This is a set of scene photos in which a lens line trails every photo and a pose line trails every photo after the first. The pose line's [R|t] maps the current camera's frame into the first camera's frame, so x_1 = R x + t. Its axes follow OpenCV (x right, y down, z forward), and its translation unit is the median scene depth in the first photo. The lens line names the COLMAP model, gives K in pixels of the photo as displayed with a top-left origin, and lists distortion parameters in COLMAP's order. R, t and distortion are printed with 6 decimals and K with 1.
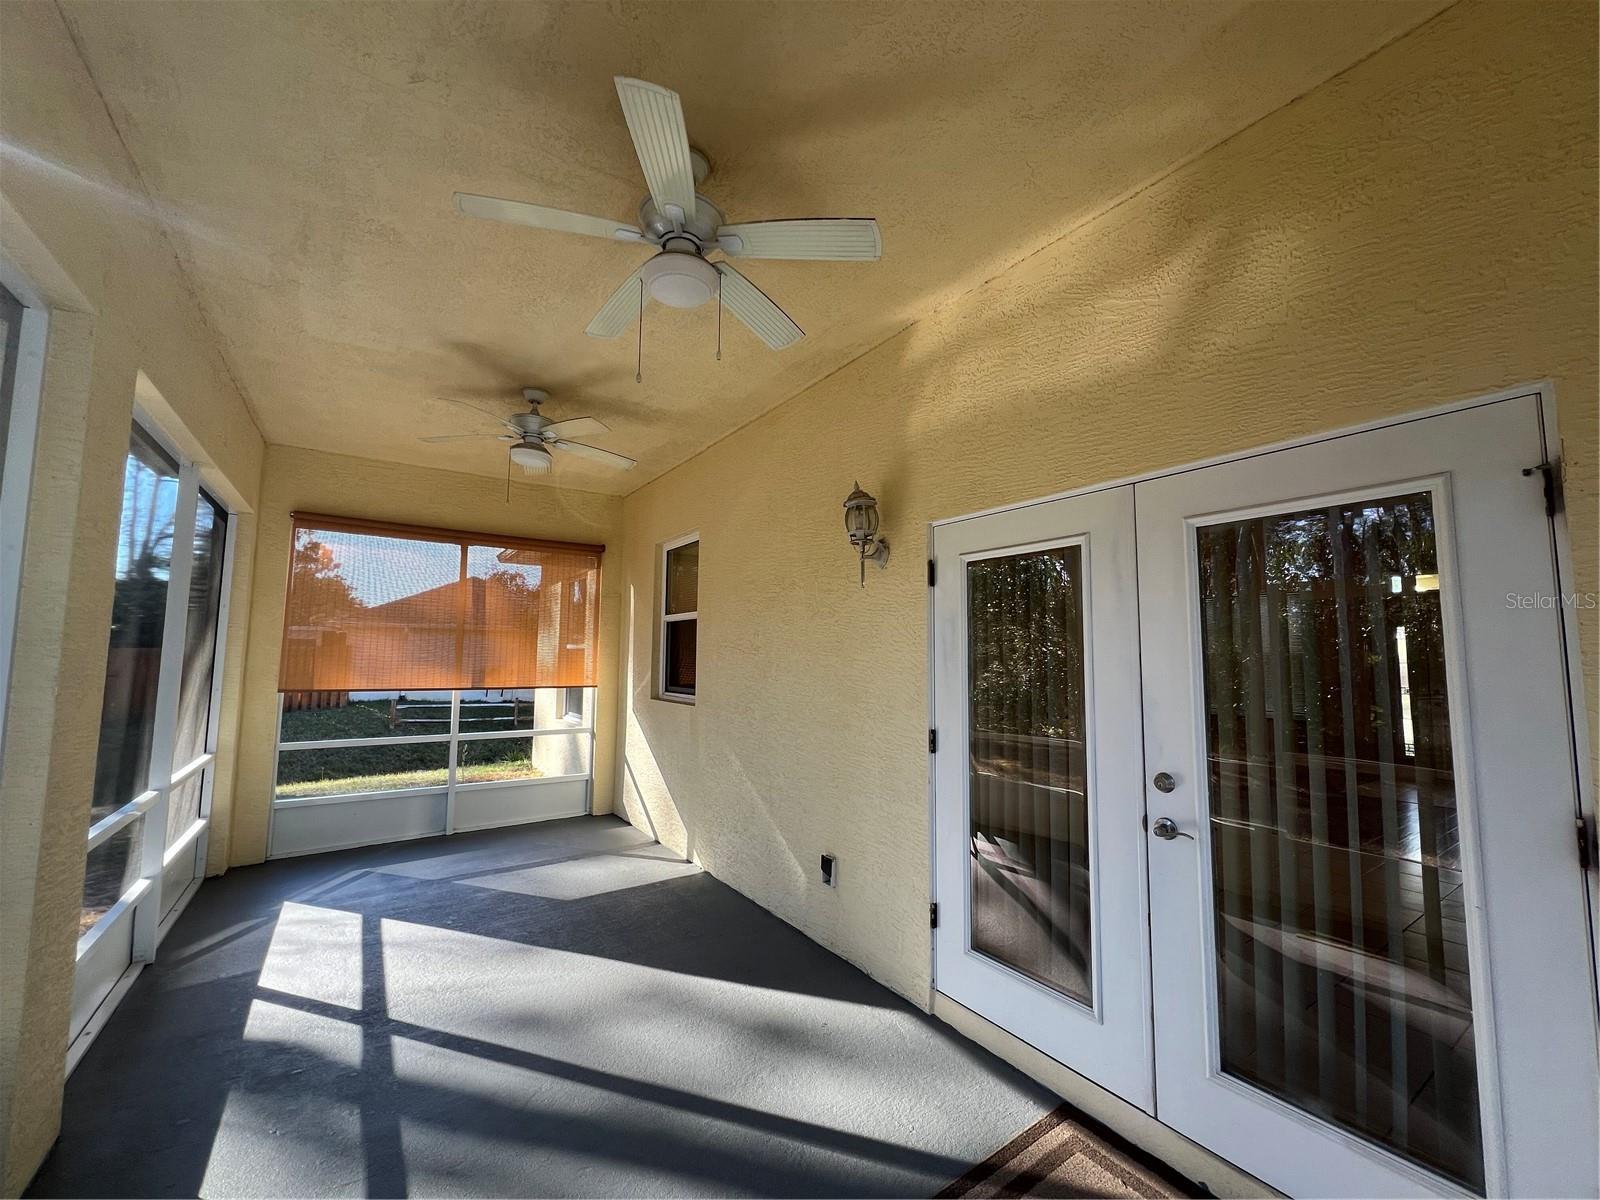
lens RADIAL K [[635.2, 0, 806.6], [0, 635.2, 596.4], [0, 0, 1]] dist [-0.001454, 0.000497]
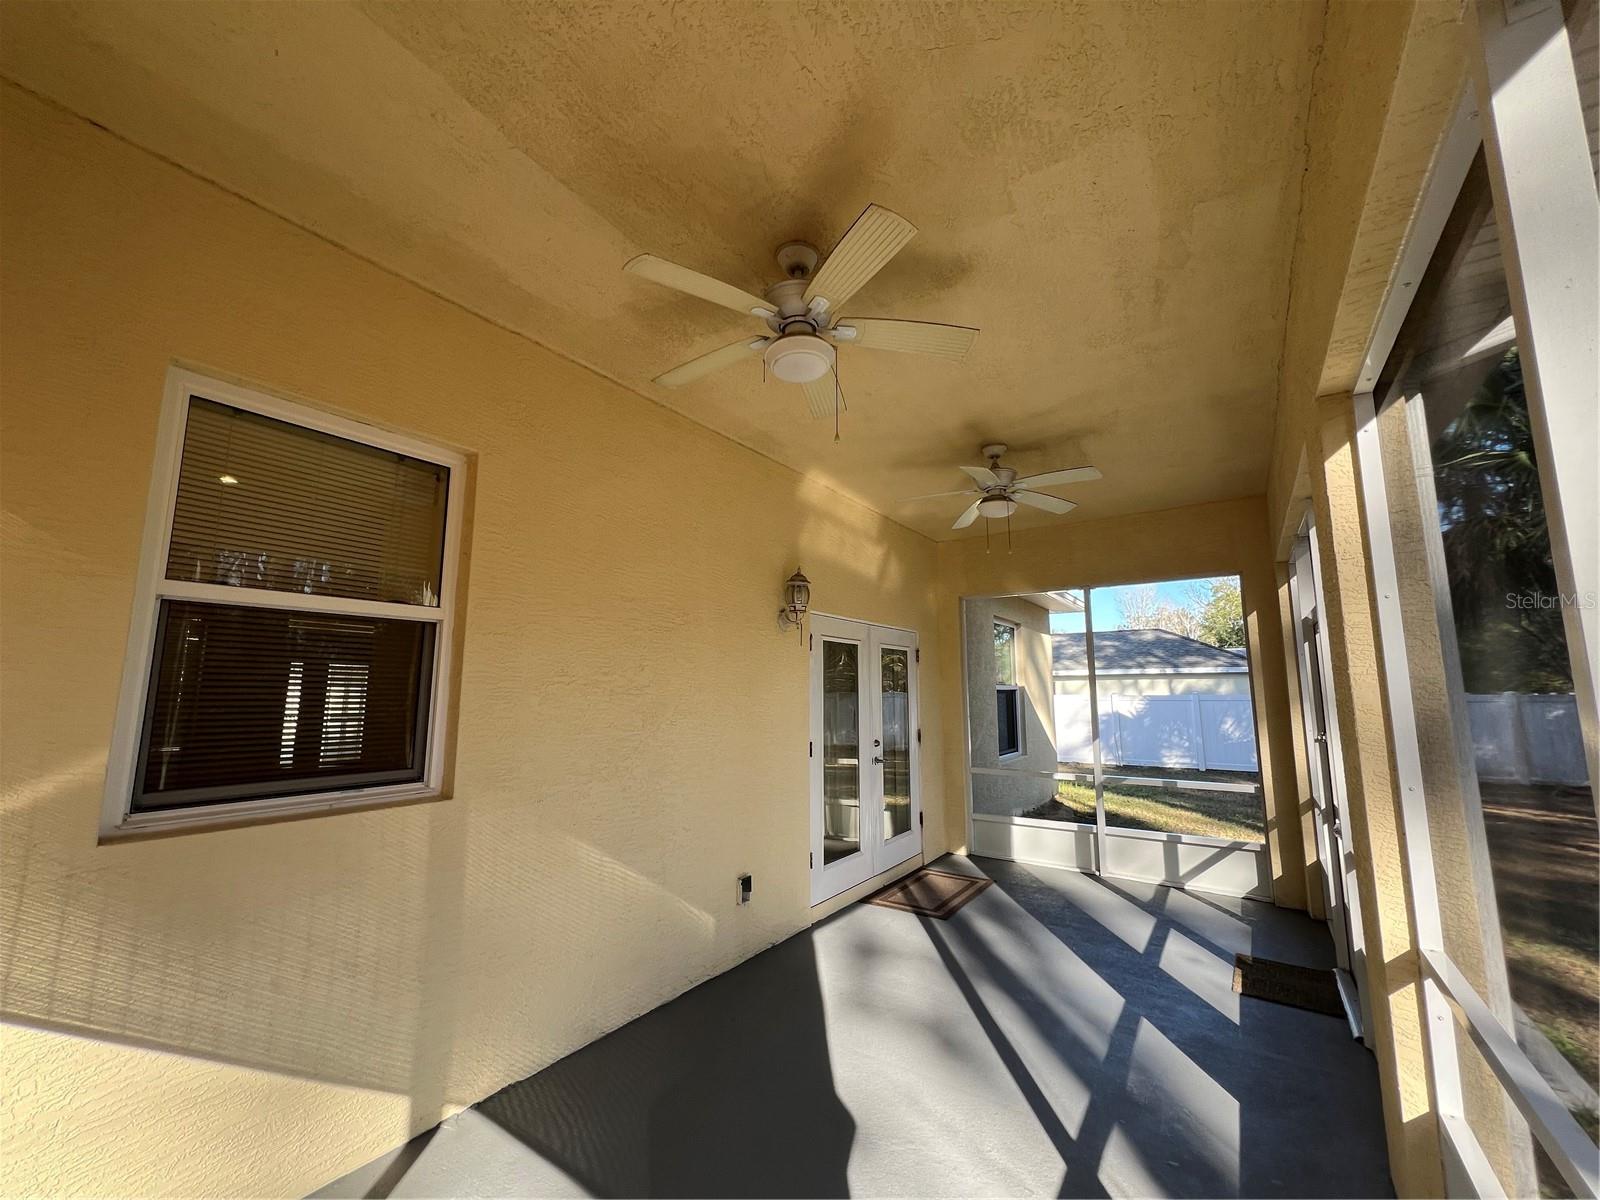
lens RADIAL K [[635.2, 0, 803.3], [0, 635.2, 609.0], [0, 0, 1]] dist [-0.001454, 0.000497]
pose [[-0.354484, 0.122466, 0.927008, -1.326827], [-0.084582, 0.983122, -0.162223, 0.144855], [-0.931229, -0.135914, -0.338143, 1.629783]]
